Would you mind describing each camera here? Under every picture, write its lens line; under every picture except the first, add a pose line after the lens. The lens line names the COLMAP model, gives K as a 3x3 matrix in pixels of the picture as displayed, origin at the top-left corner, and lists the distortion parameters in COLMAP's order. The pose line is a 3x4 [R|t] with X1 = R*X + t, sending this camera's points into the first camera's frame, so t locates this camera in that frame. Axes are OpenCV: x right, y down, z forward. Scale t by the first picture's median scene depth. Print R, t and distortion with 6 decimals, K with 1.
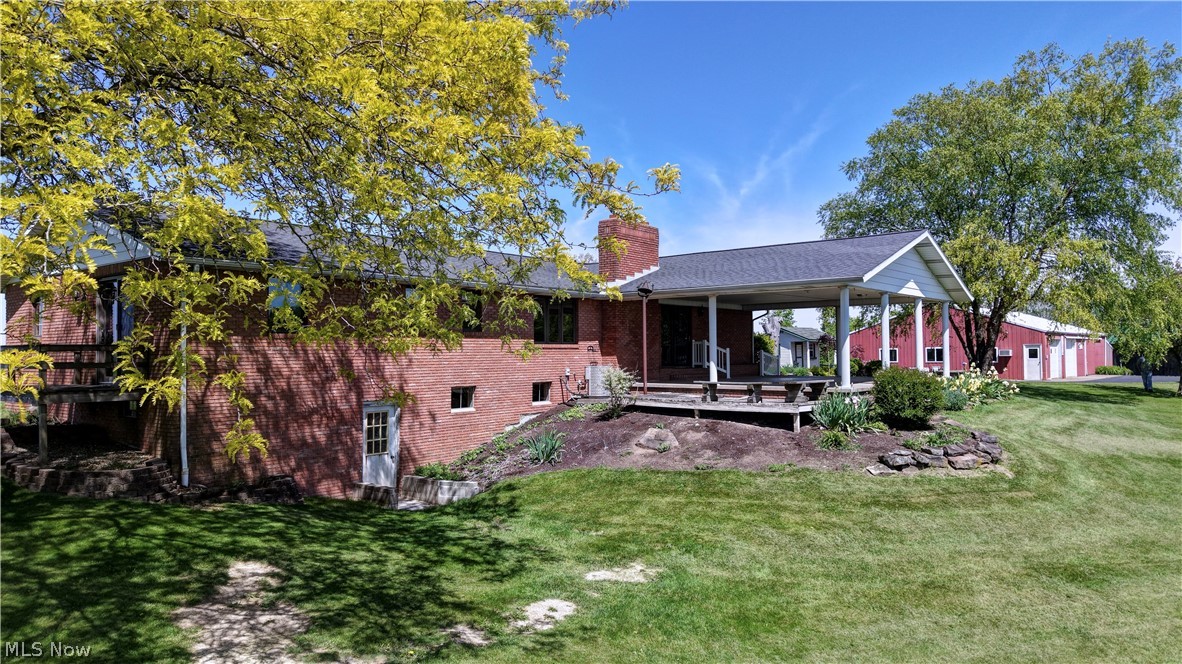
lens RADIAL K [[787.0, 0, 587.8], [0, 787.0, 334.8], [0, 0, 1]] dist [0.033375, -0.047401]
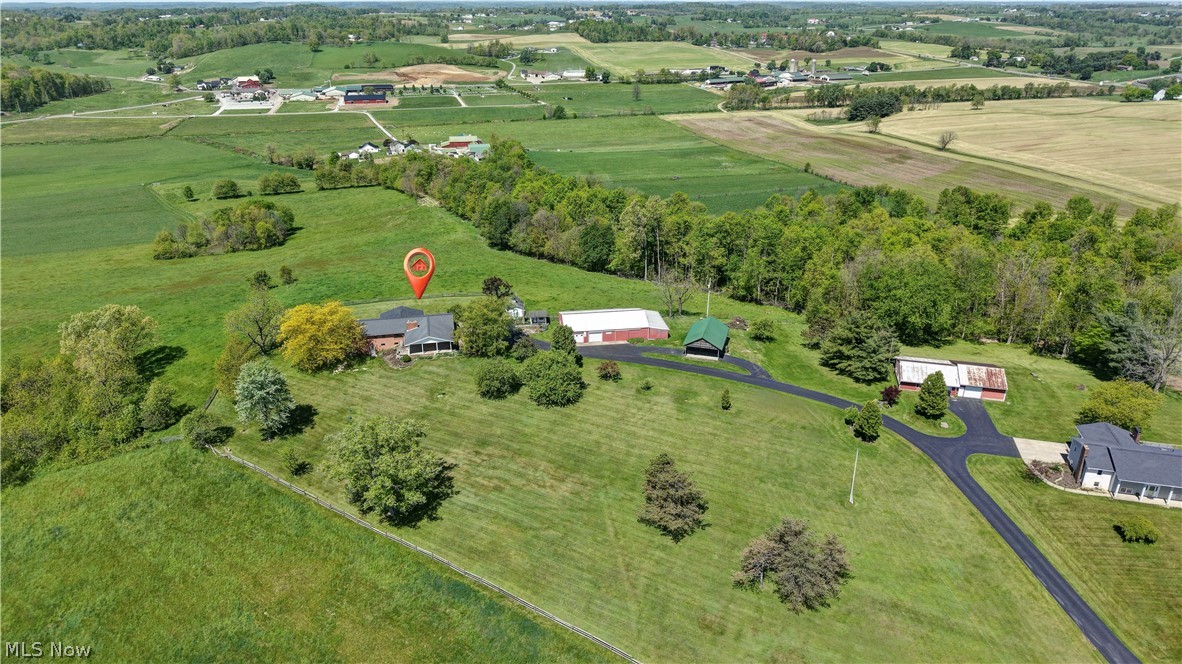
lens RADIAL K [[787.0, 0, 587.8], [0, 787.0, 334.8], [0, 0, 1]] dist [0.033375, -0.047401]
pose [[0.767254, 0.255086, -0.588432, 7.008319], [0.012493, 0.911381, 0.411374, -3.750361], [0.641221, -0.322980, 0.696074, -3.816265]]
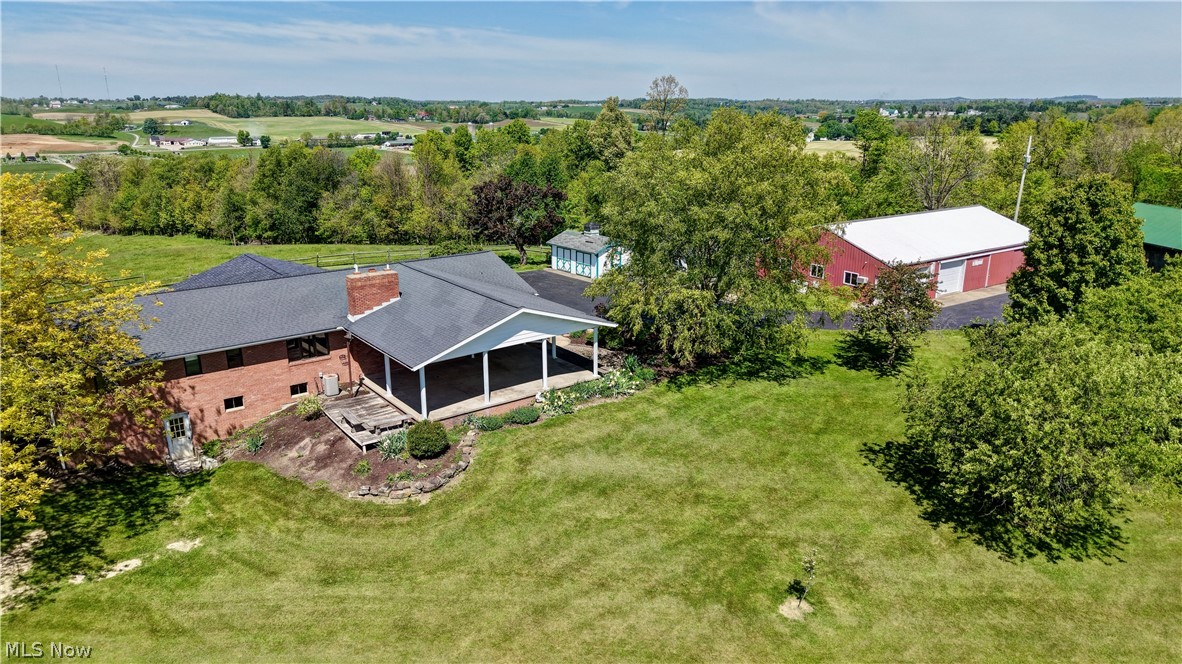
lens RADIAL K [[791.6, 0, 580.1], [0, 791.6, 333.5], [0, 0, 1]] dist [0.024673, -0.022888]
pose [[0.965889, 0.075831, -0.247604, 1.042916], [0.003120, 0.952686, 0.303942, -0.620986], [0.258937, -0.294347, 0.919952, -0.436480]]
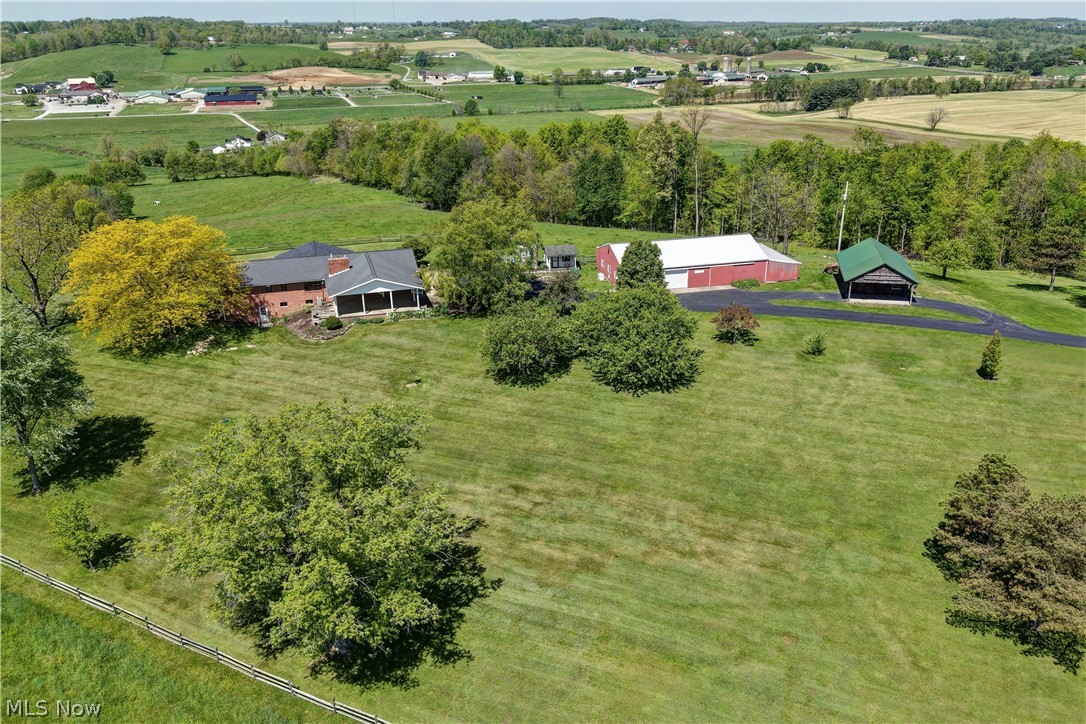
lens RADIAL K [[856.2, 0, 584.2], [0, 856.2, 366.7], [0, 0, 1]] dist [0.030063, -0.036115]
pose [[0.835591, 0.207074, -0.508830, 4.110283], [0.012141, 0.919050, 0.393955, -1.611827], [0.549217, -0.335363, 0.765436, -2.142376]]
